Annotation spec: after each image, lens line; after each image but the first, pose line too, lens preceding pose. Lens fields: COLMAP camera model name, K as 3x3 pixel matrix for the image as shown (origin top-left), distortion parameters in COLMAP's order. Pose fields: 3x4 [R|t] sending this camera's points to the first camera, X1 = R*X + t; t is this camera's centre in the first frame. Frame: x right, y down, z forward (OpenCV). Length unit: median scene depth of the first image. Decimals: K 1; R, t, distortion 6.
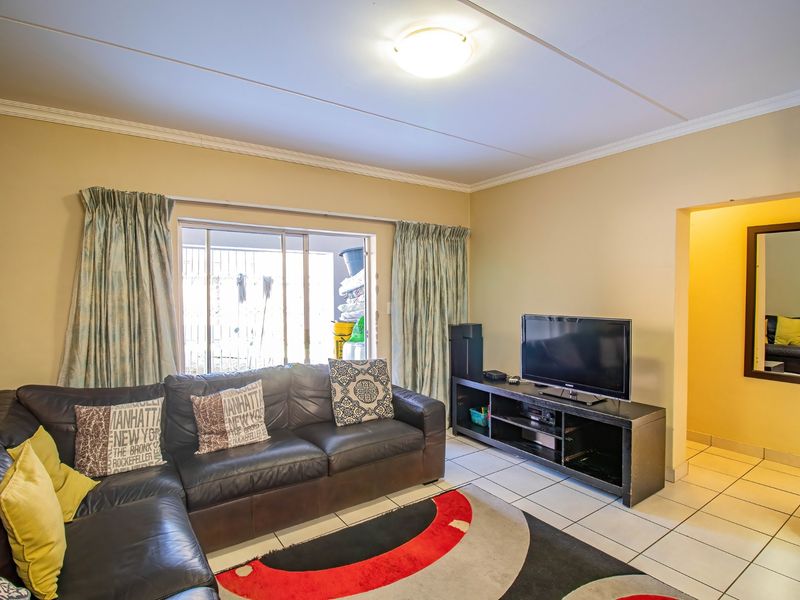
lens RADIAL K [[419.5, 0, 401.7], [0, 419.5, 302.2], [0, 0, 1]] dist [0.003251, -0.013365]
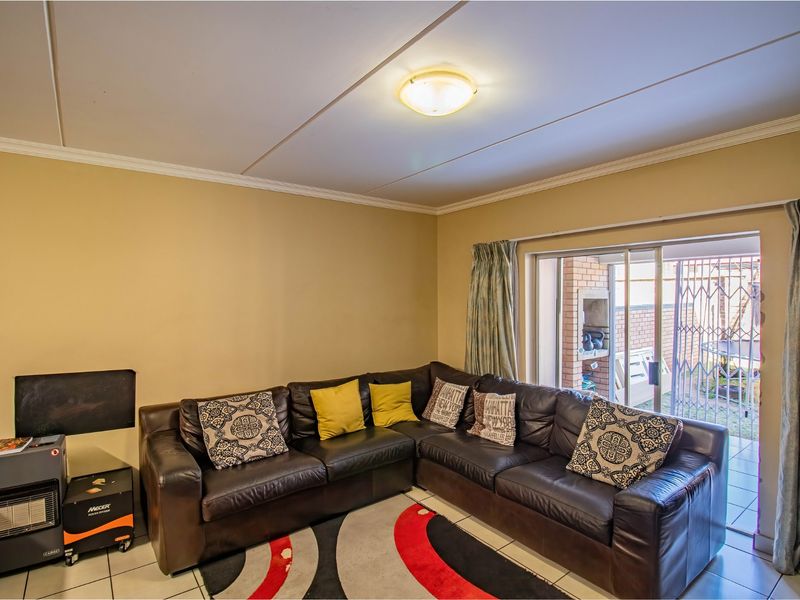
lens RADIAL K [[419.5, 0, 401.7], [0, 419.5, 302.2], [0, 0, 1]] dist [0.003251, -0.013365]
pose [[0.037200, 0.020832, -0.999091, 0.791861], [-0.020390, 0.999590, 0.020083, -0.081108], [0.999100, 0.019625, 0.037609, 0.645973]]
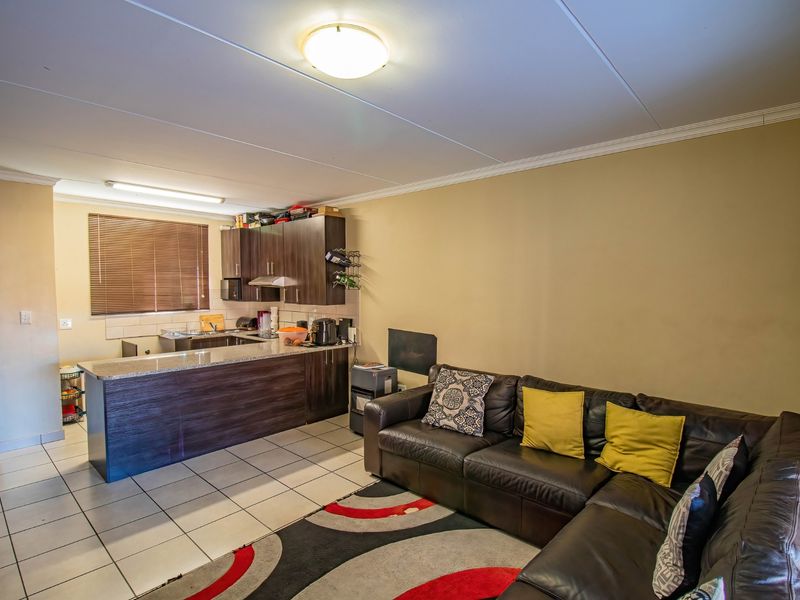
lens RADIAL K [[419.5, 0, 401.7], [0, 419.5, 302.2], [0, 0, 1]] dist [0.003251, -0.013365]
pose [[-0.975661, 0.012804, -0.218911, 0.117377], [-0.002073, 0.997711, 0.067597, -0.087218], [0.219275, 0.066406, -0.973401, 1.405530]]
